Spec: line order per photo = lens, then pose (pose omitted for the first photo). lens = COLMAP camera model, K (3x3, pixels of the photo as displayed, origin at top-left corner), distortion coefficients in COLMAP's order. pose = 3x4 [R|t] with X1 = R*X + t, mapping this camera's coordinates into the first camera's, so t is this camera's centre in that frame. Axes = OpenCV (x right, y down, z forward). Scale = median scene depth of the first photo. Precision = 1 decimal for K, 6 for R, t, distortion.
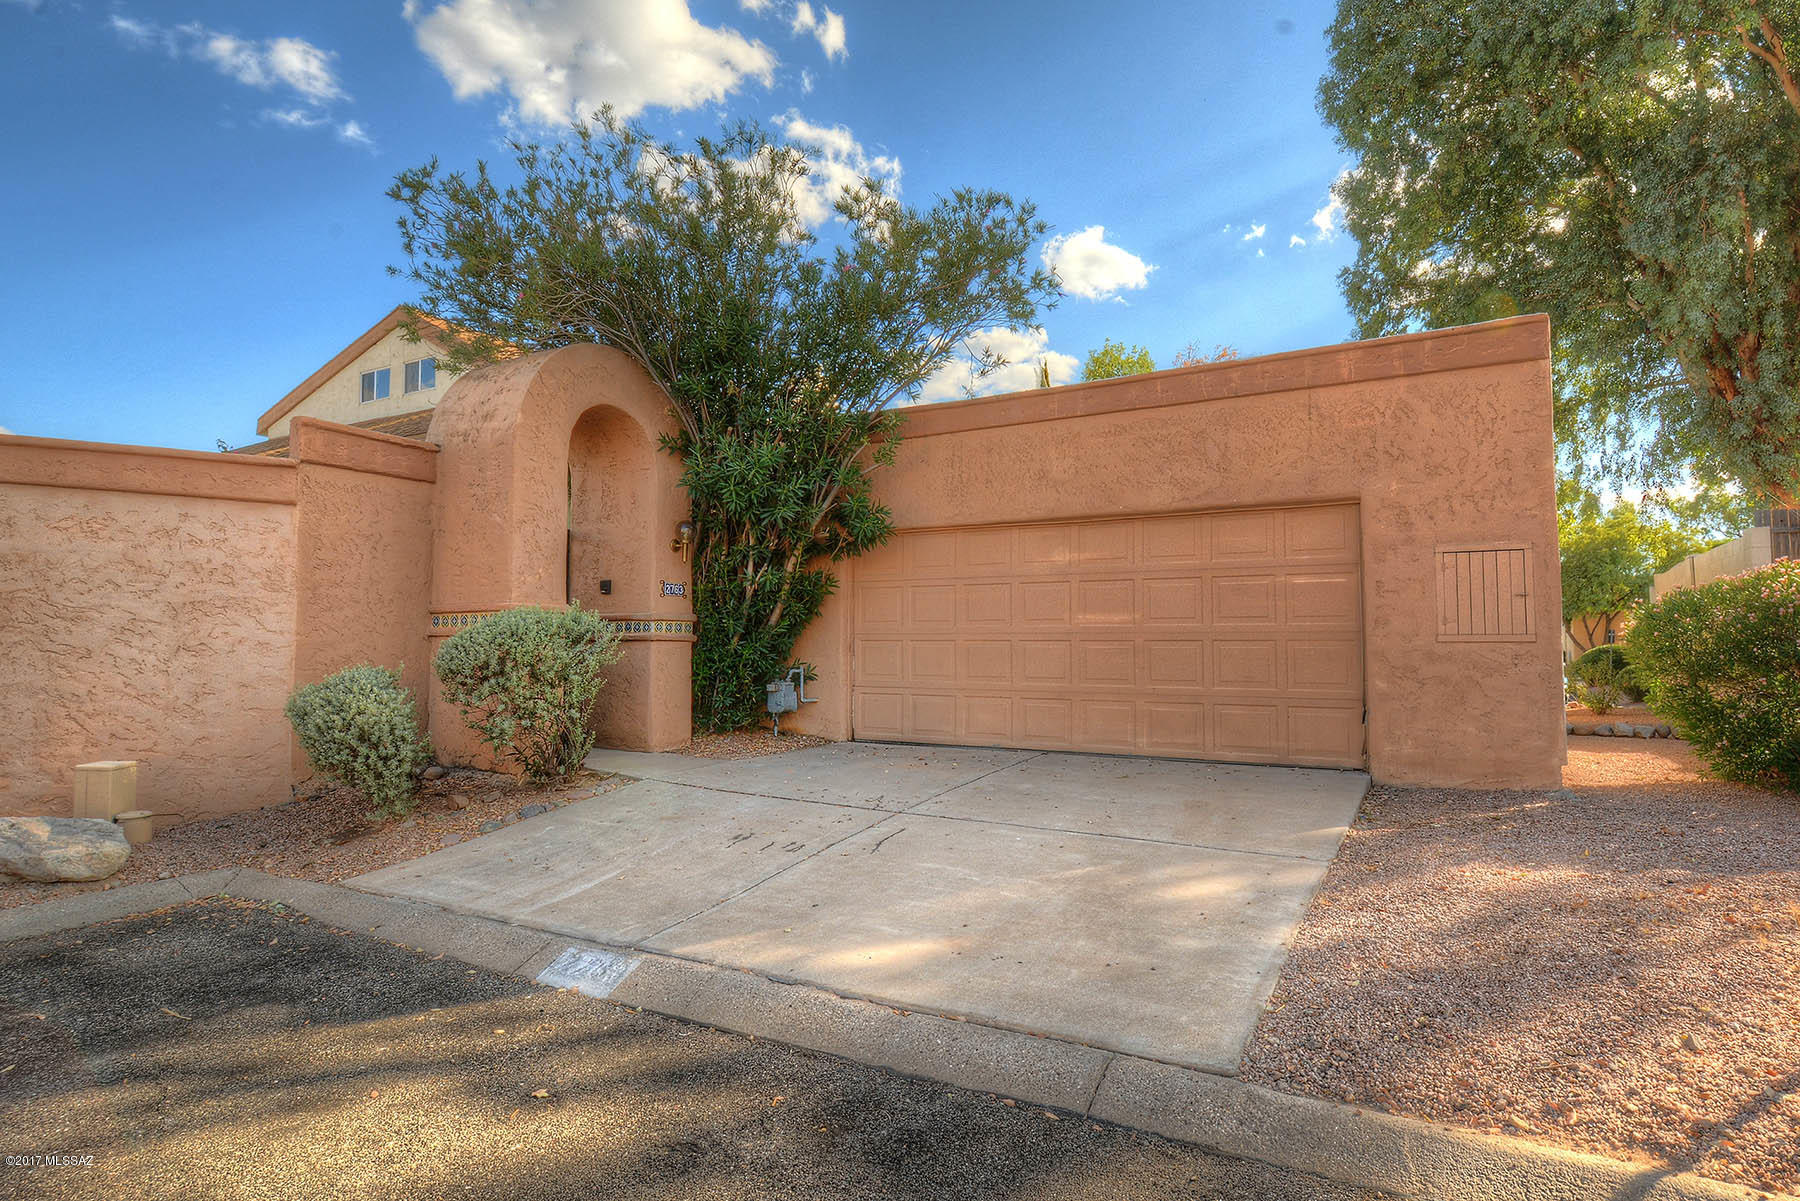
lens RADIAL K [[903.5, 0, 900.0], [0, 903.5, 600.5], [0, 0, 1]] dist [-0.017226, -0.000403]
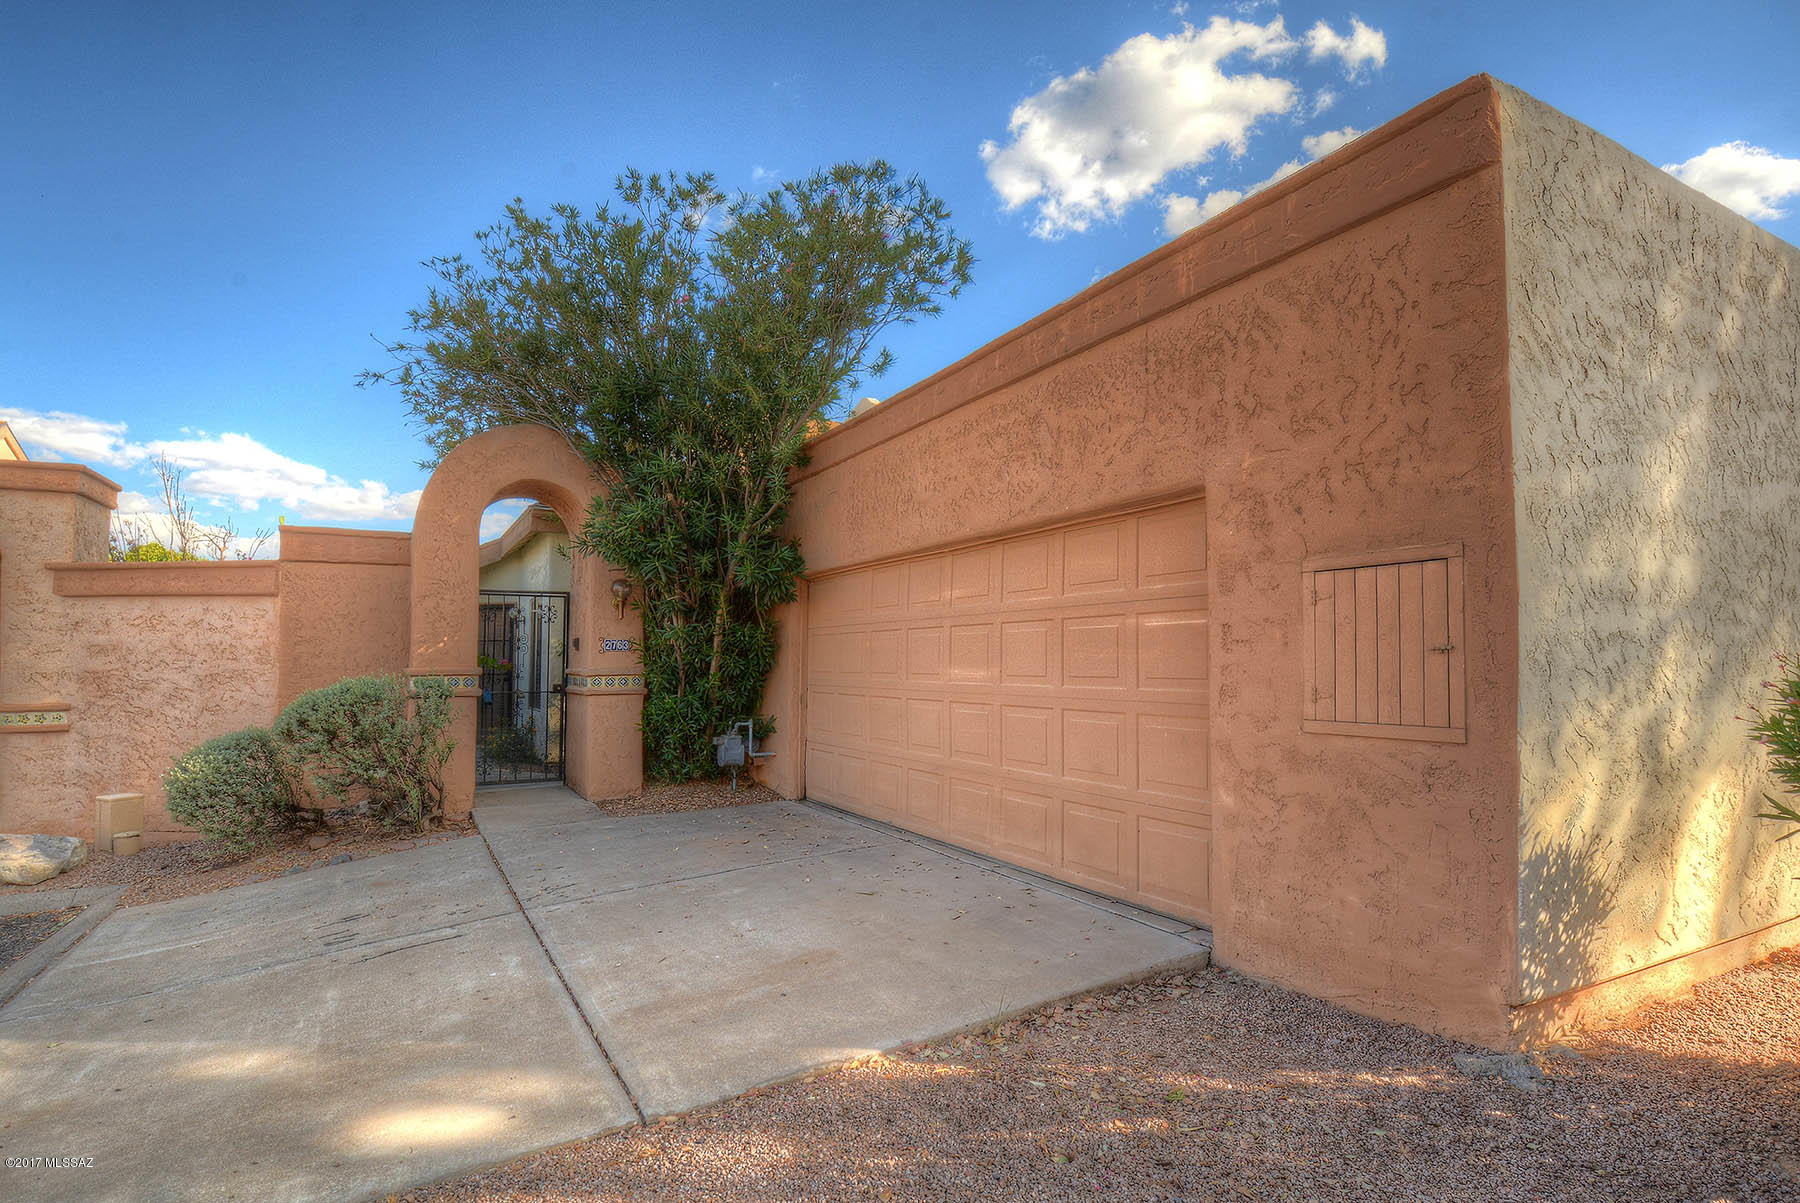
lens RADIAL K [[835.7, 0, 897.9], [0, 835.7, 633.0], [0, 0, 1]] dist [-0.020926, -0.000498]
pose [[0.855089, -0.026520, -0.517803, 0.655780], [0.038465, 0.999184, 0.012345, -0.032140], [0.517053, -0.030473, 0.855411, 0.431256]]
